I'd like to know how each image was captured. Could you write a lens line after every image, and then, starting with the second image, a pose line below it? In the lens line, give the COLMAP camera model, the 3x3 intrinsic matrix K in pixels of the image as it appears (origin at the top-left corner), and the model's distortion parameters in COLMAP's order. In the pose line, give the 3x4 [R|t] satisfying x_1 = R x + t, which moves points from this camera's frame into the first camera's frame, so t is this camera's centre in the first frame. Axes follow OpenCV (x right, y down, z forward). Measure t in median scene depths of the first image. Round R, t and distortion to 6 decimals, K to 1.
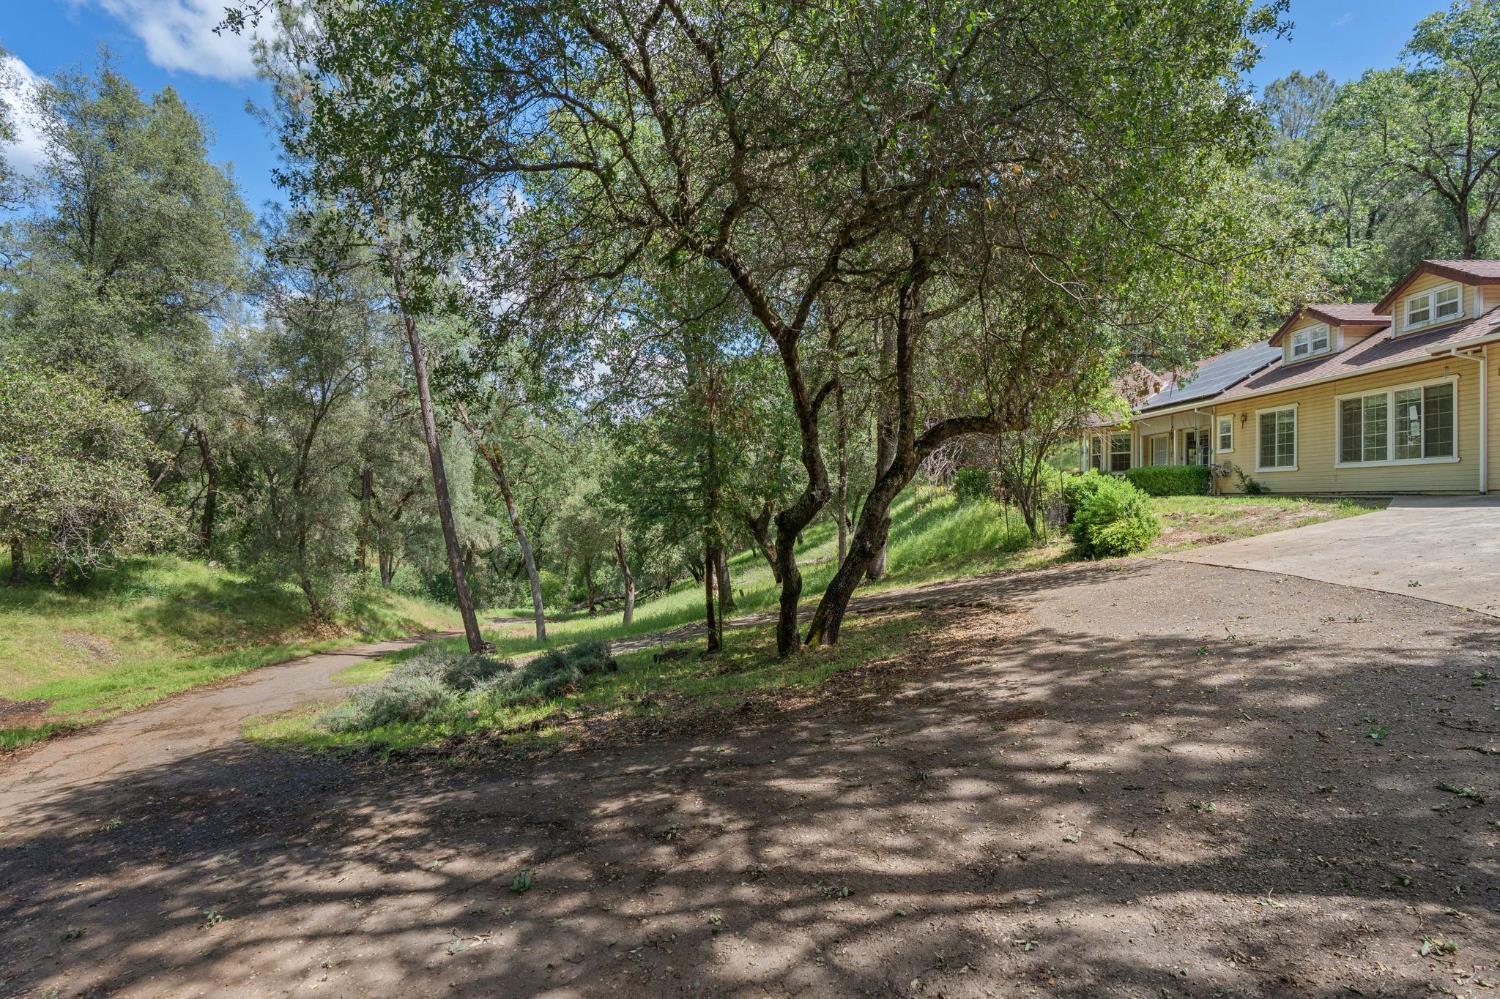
lens RADIAL K [[757.0, 0, 750.0], [0, 757.0, 499.5], [0, 0, 1]] dist [-0.000261, -0.000153]
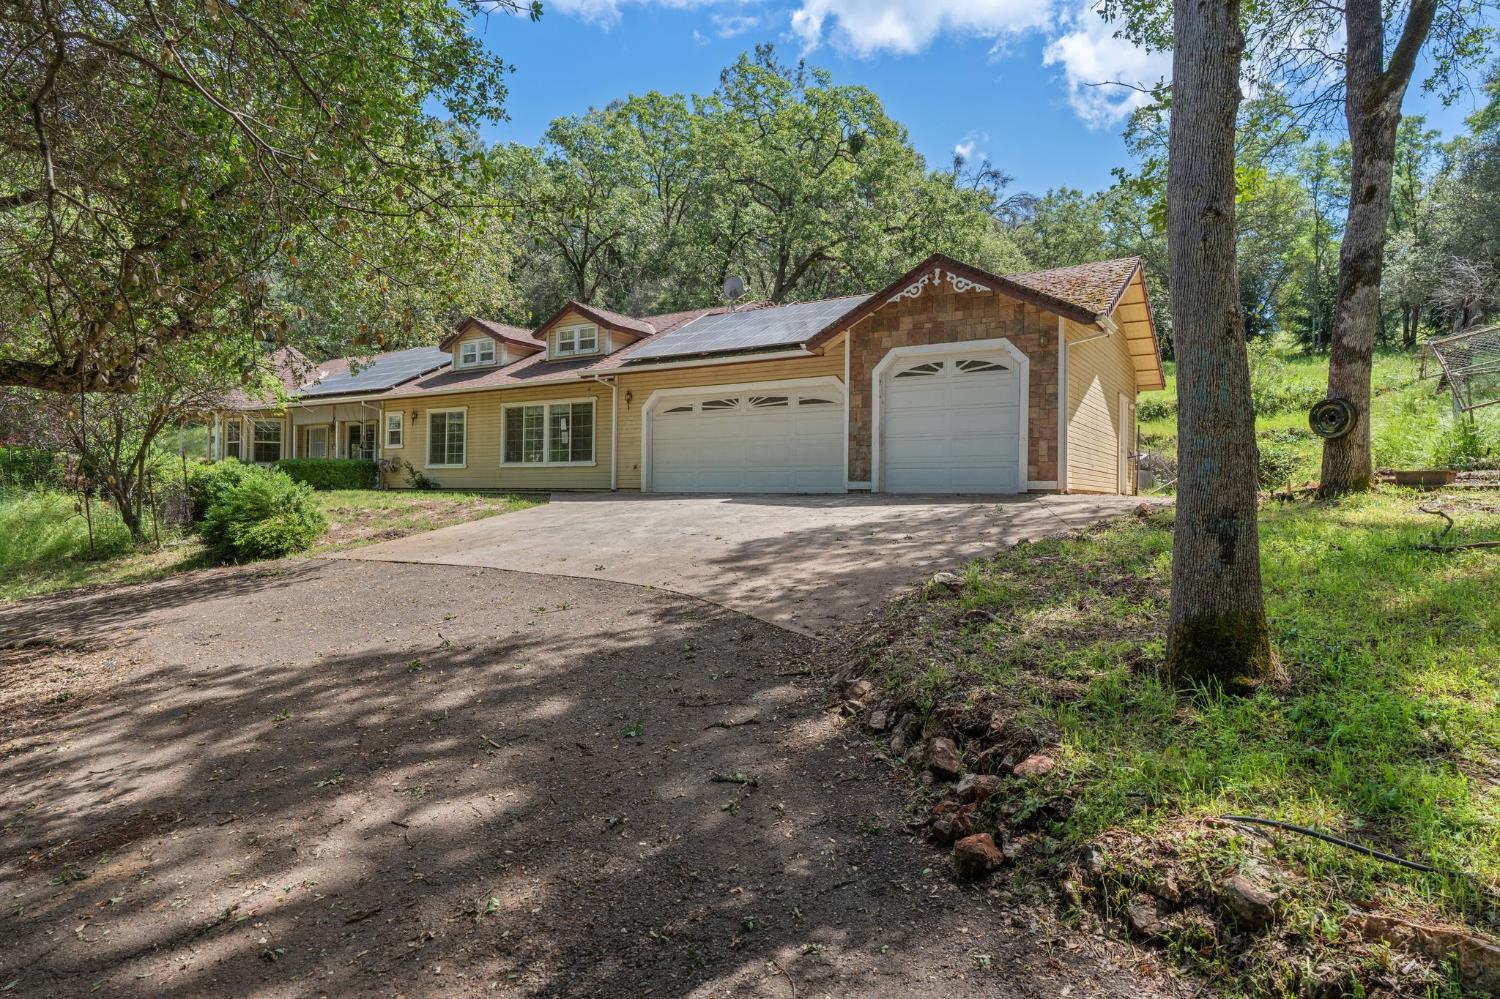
lens RADIAL K [[608.9, 0, 750.0], [0, 608.9, 499.5], [0, 0, 1]] dist [0.000254, 0.000612]
pose [[0.401059, 0.012347, 0.915969, 0.092191], [-0.012110, 0.999893, -0.008175, 0.009940], [-0.915972, -0.007814, 0.401166, 0.297633]]
